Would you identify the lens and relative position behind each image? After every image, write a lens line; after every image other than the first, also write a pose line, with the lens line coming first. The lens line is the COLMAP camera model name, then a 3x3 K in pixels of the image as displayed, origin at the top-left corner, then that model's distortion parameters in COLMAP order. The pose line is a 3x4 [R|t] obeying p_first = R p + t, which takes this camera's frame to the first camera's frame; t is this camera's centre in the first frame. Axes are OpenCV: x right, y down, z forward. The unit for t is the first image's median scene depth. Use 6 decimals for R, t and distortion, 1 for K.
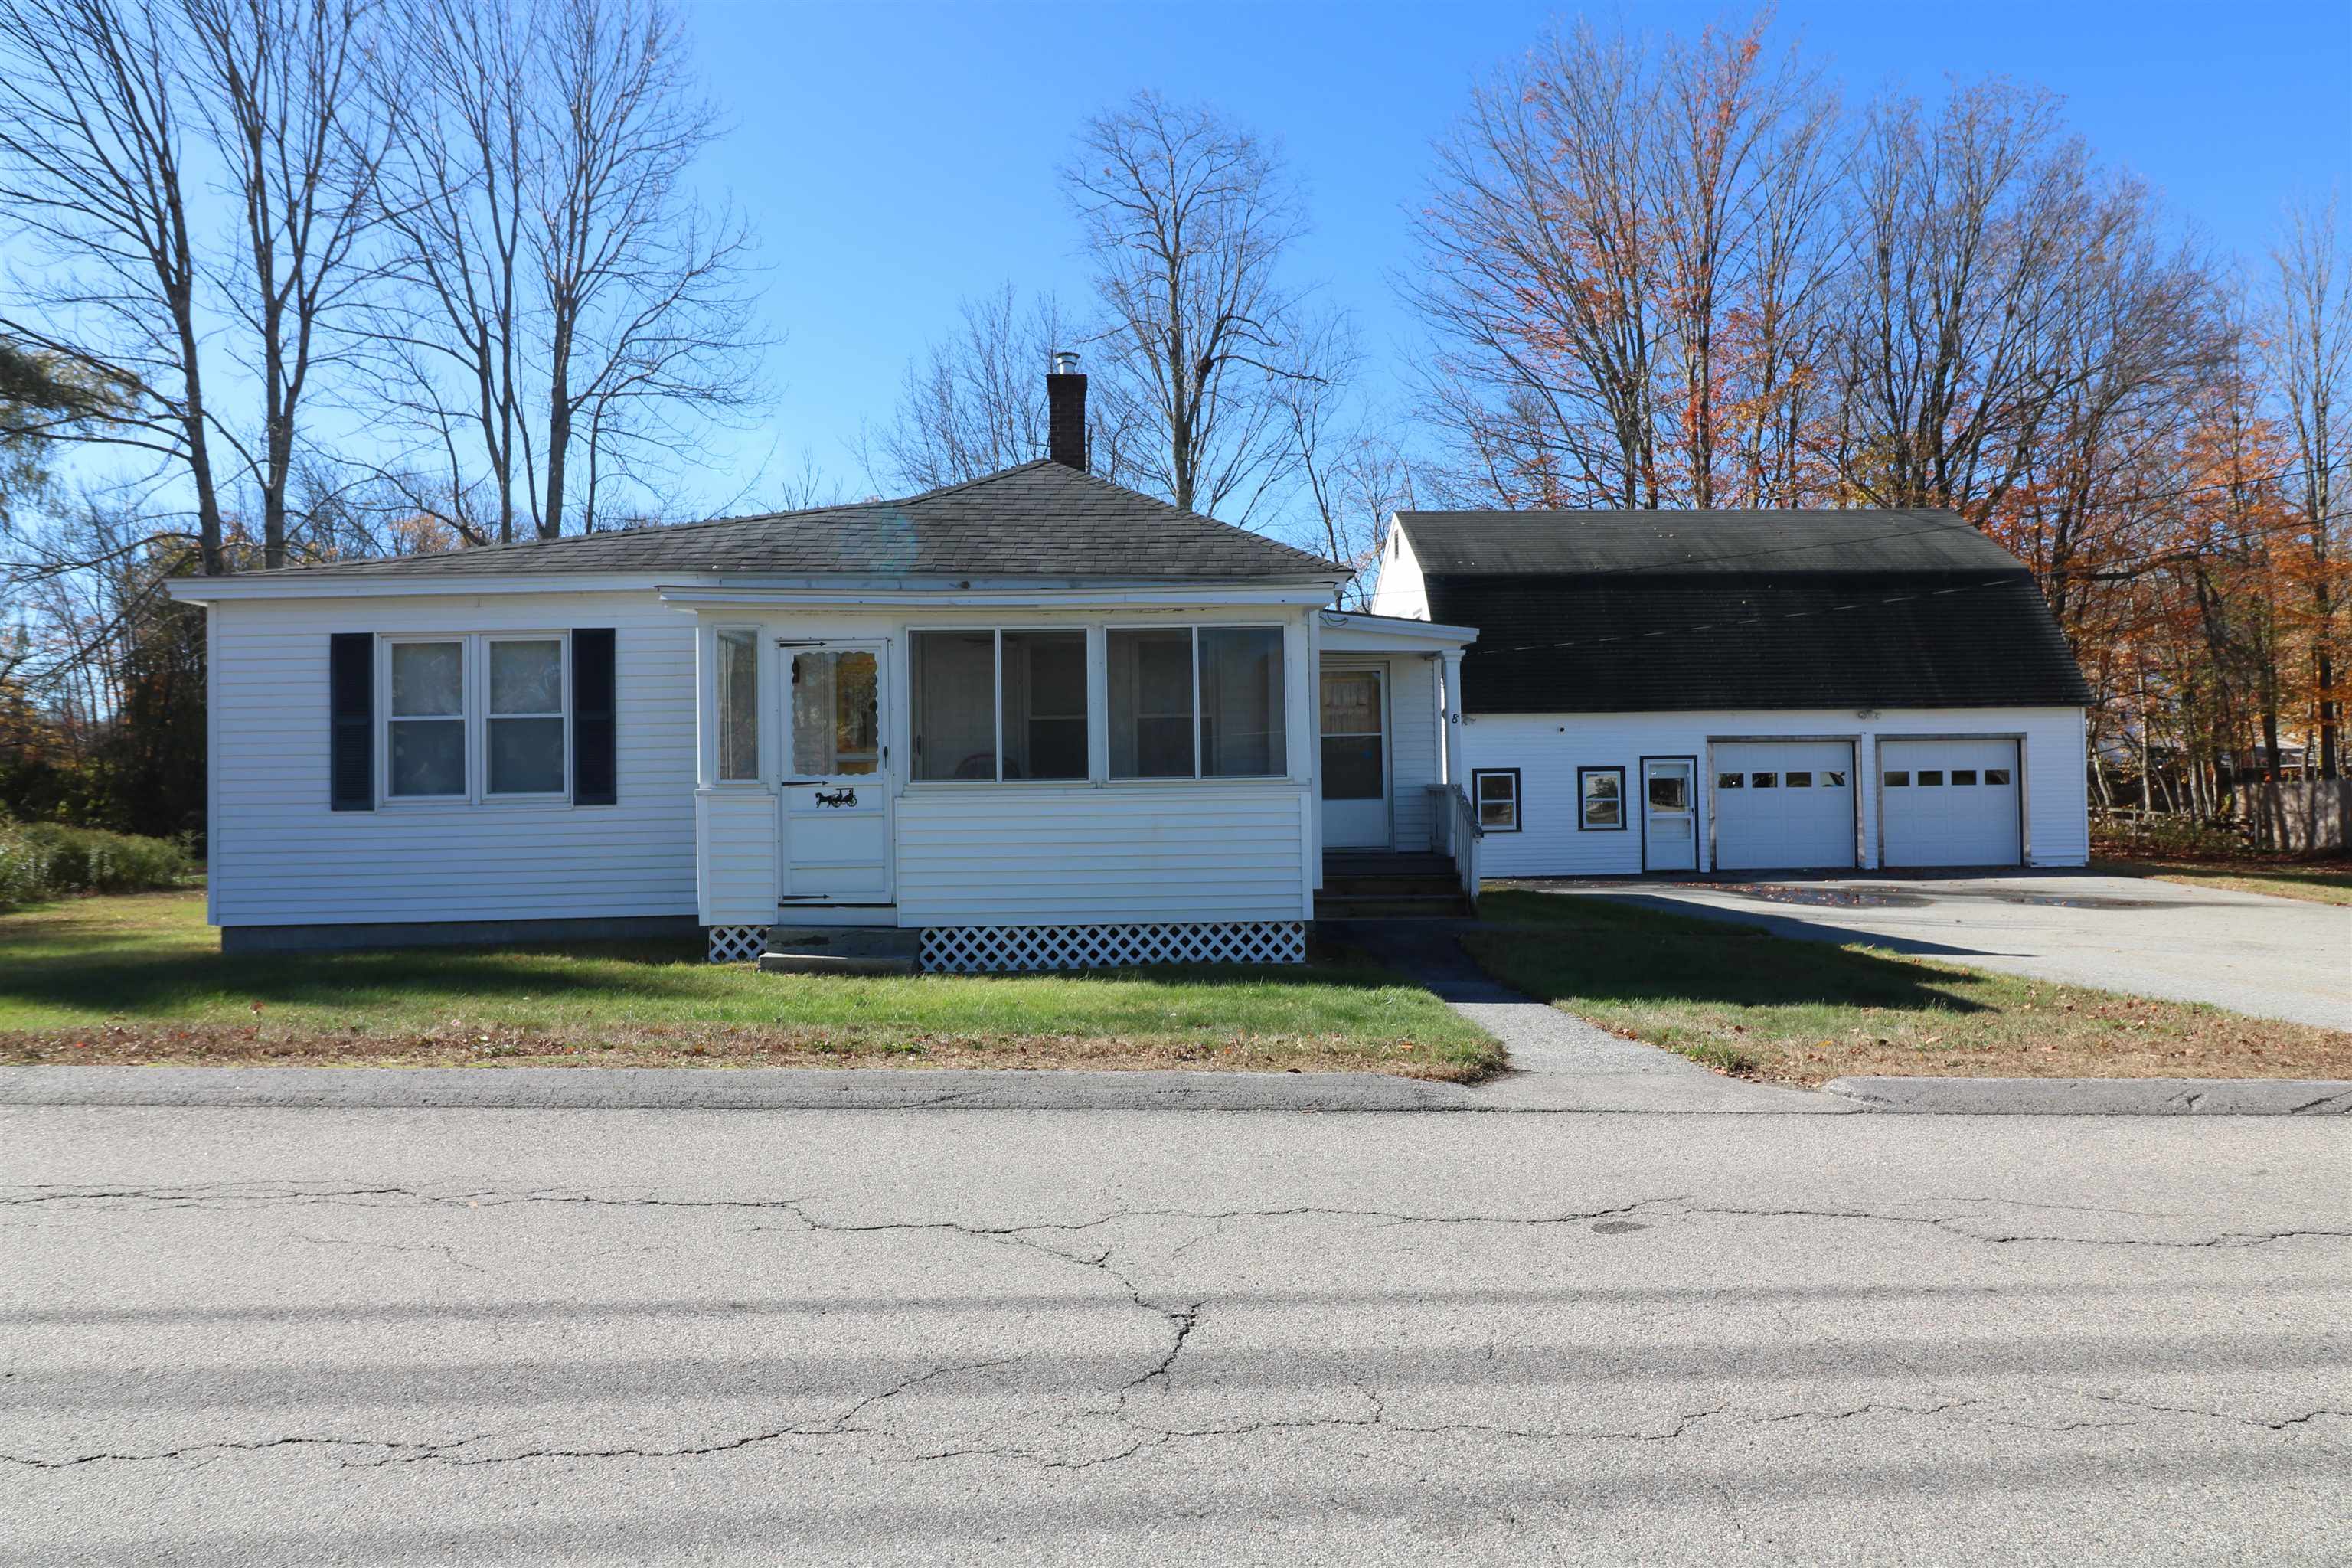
lens RADIAL K [[1452.4, 0, 1168.8], [0, 1452.4, 763.0], [0, 0, 1]] dist [0.006712, -0.015882]
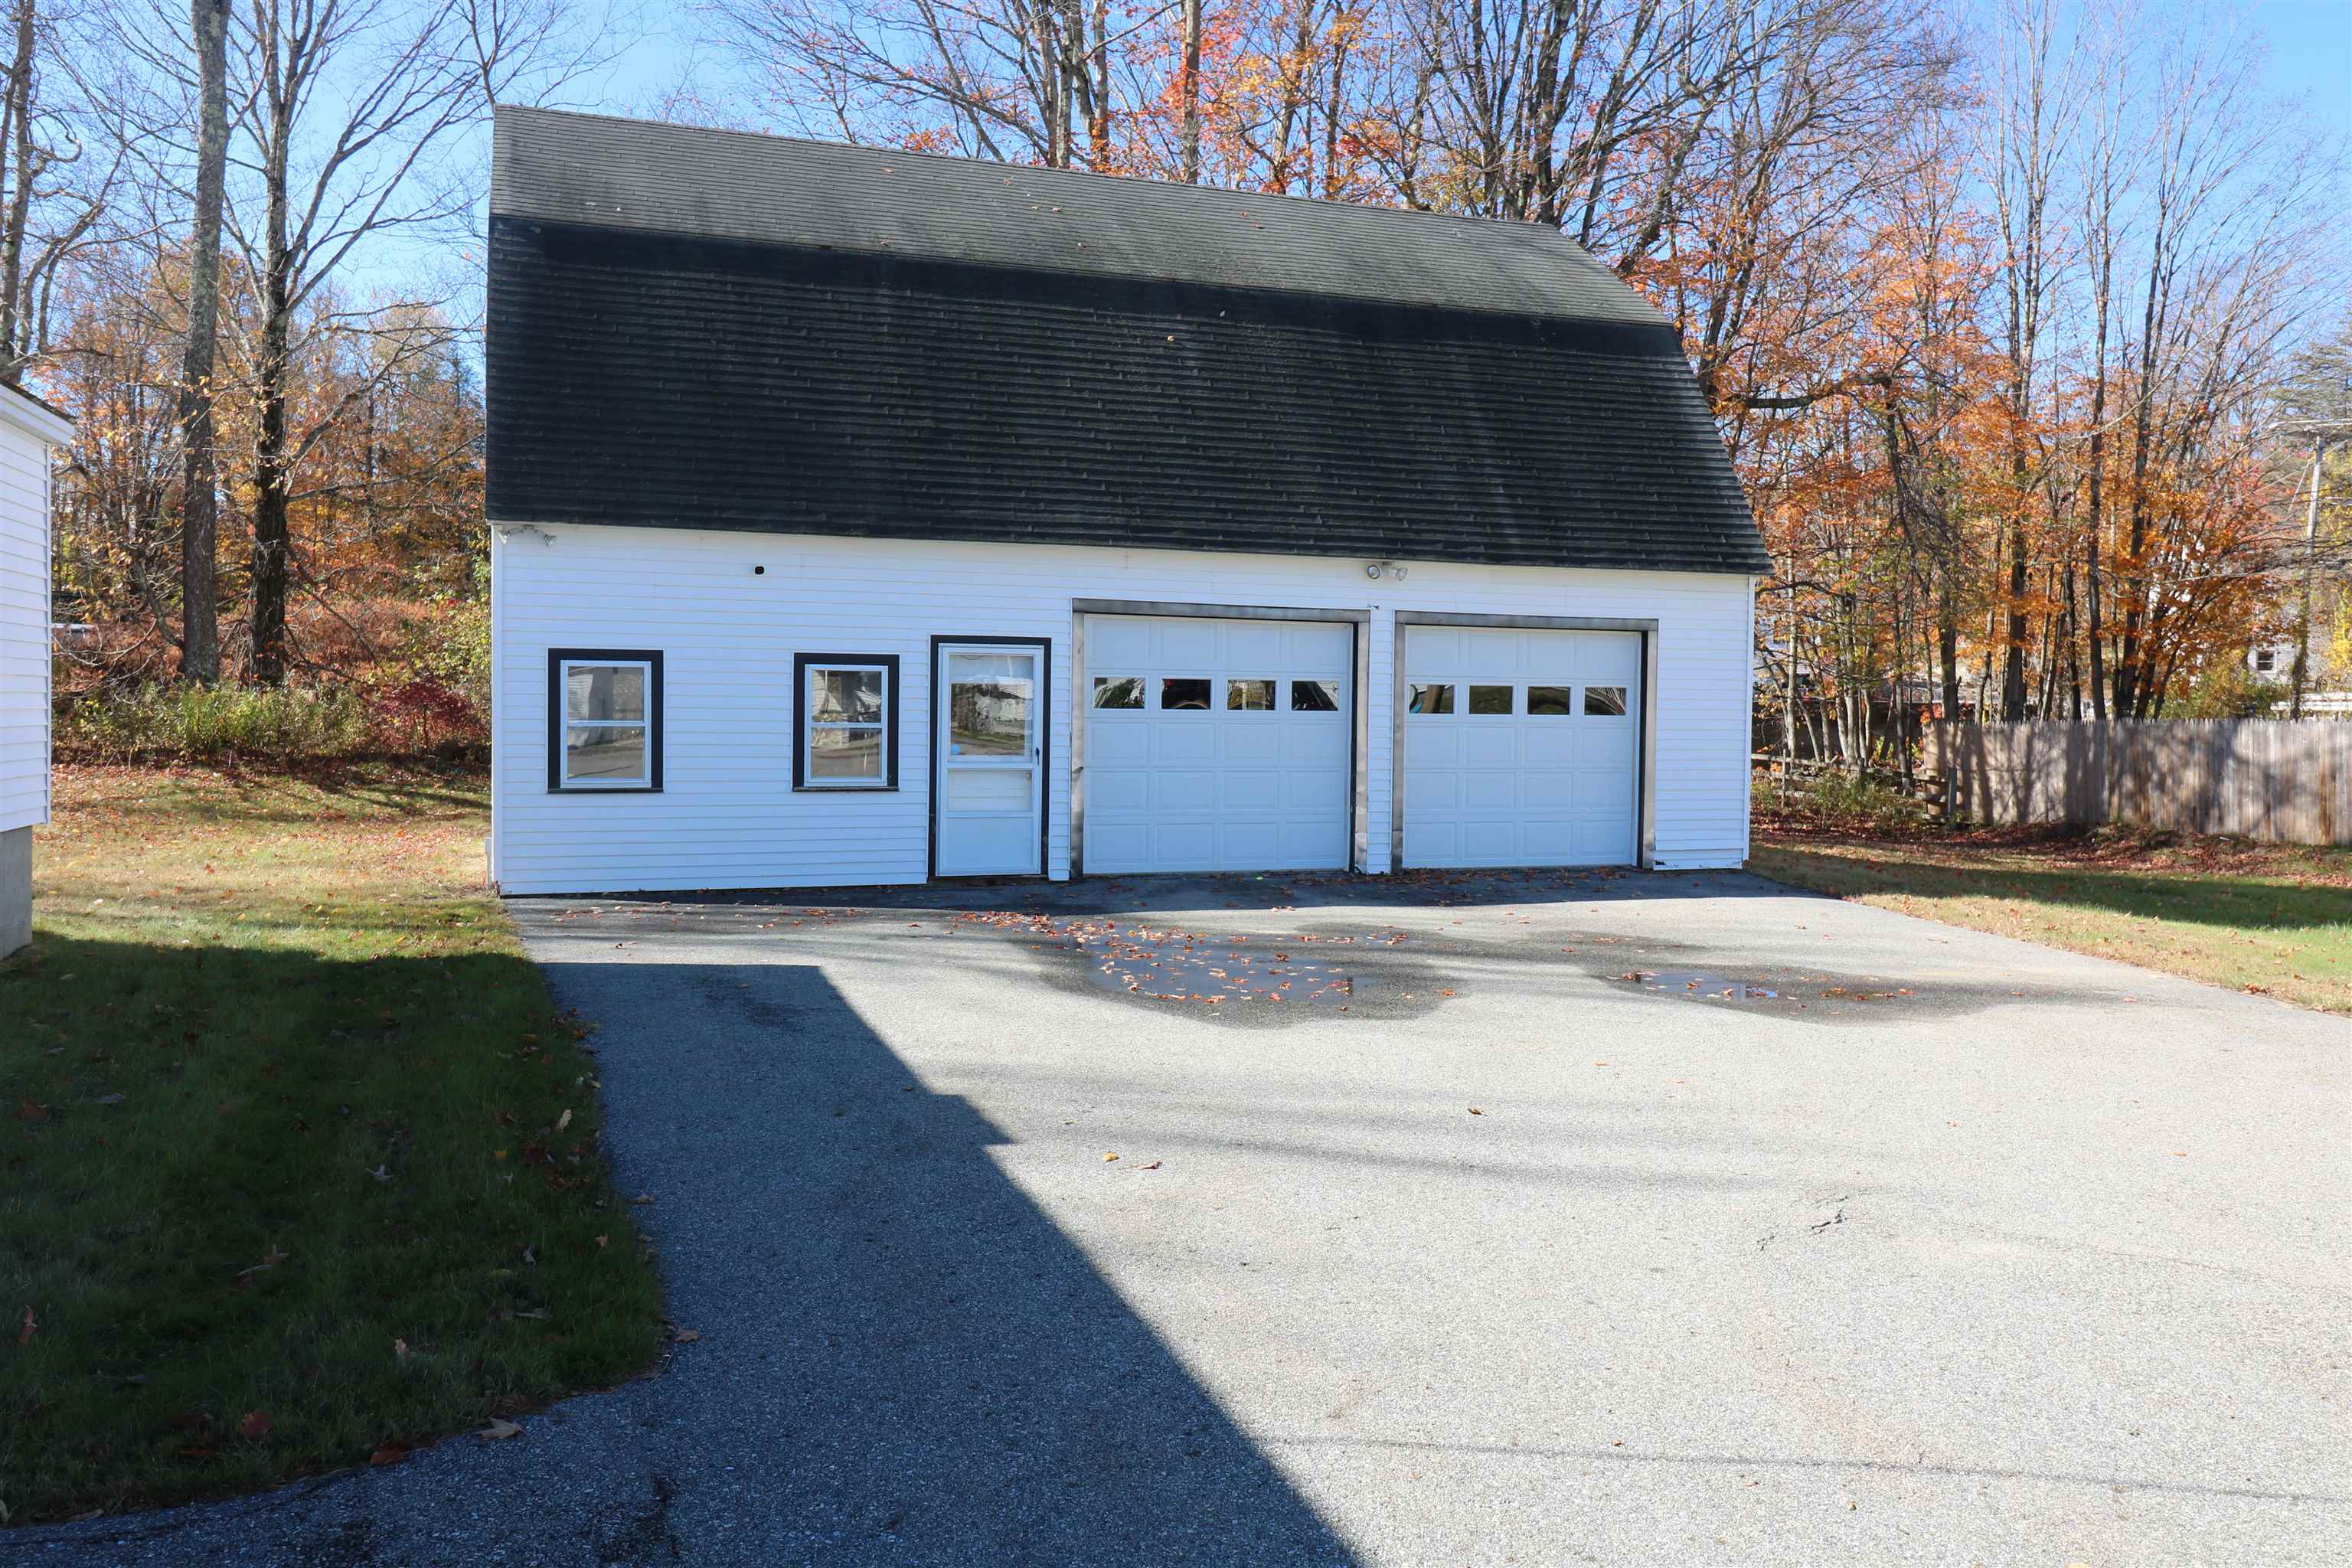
lens RADIAL K [[1851.4, 0, 1182.4], [0, 1851.4, 752.5], [0, 0, 1]] dist [-0.000839, -0.003540]
pose [[0.957358, 0.021248, 0.288123, 0.214968], [-0.034800, 0.998512, 0.041995, 0.004870], [-0.286802, -0.050231, 0.956672, 0.374509]]
